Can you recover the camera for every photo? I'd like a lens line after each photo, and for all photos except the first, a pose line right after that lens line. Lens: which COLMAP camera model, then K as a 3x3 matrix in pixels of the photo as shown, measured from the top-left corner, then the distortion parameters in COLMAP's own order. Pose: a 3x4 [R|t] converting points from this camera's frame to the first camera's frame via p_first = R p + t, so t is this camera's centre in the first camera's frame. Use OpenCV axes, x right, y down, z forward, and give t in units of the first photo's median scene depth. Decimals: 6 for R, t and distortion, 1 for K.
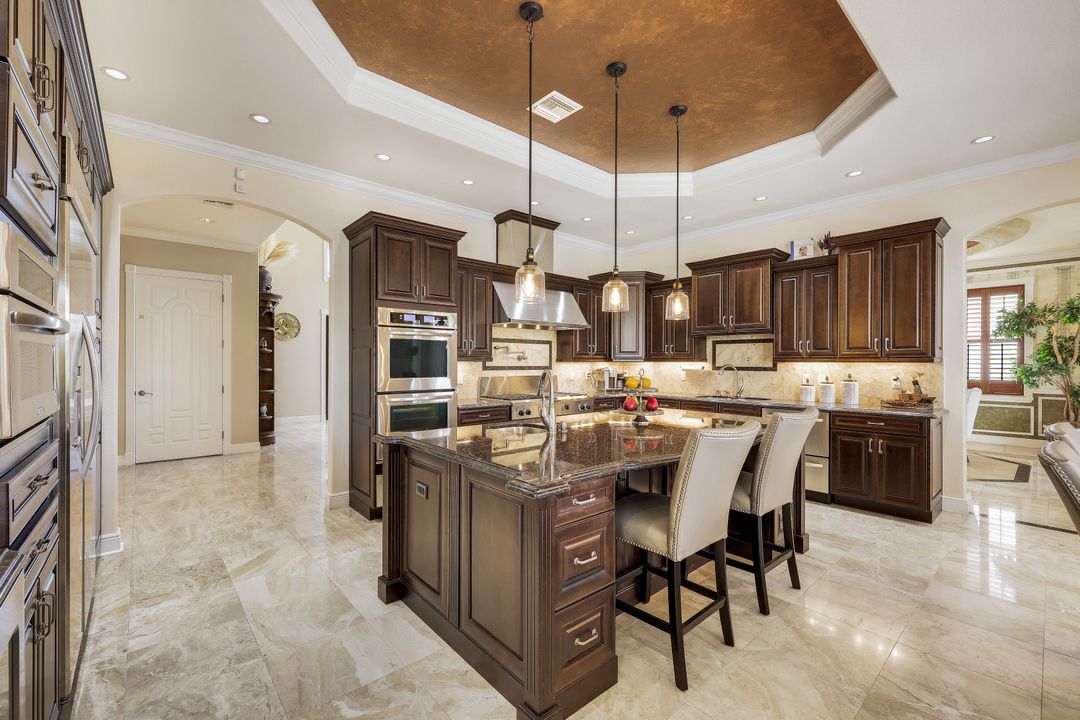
lens RADIAL K [[438.8, 0, 539.2], [0, 438.8, 362.4], [0, 0, 1]] dist [-0.000633, -0.000166]
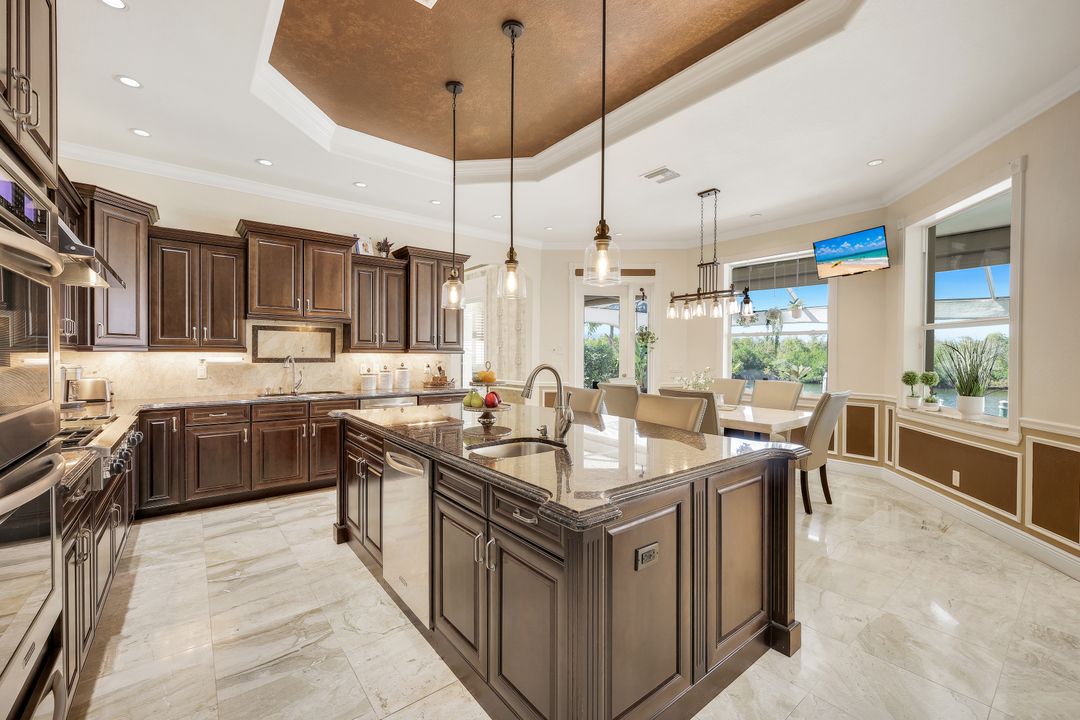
lens RADIAL K [[438.8, 0, 537.6], [0, 438.8, 357.1], [0, 0, 1]] dist [-0.000633, -0.000166]
pose [[0.057650, -0.007236, 0.998311, -0.391698], [-0.006139, 0.999952, 0.007602, -0.001544], [-0.998318, -0.006567, 0.057603, 0.483535]]
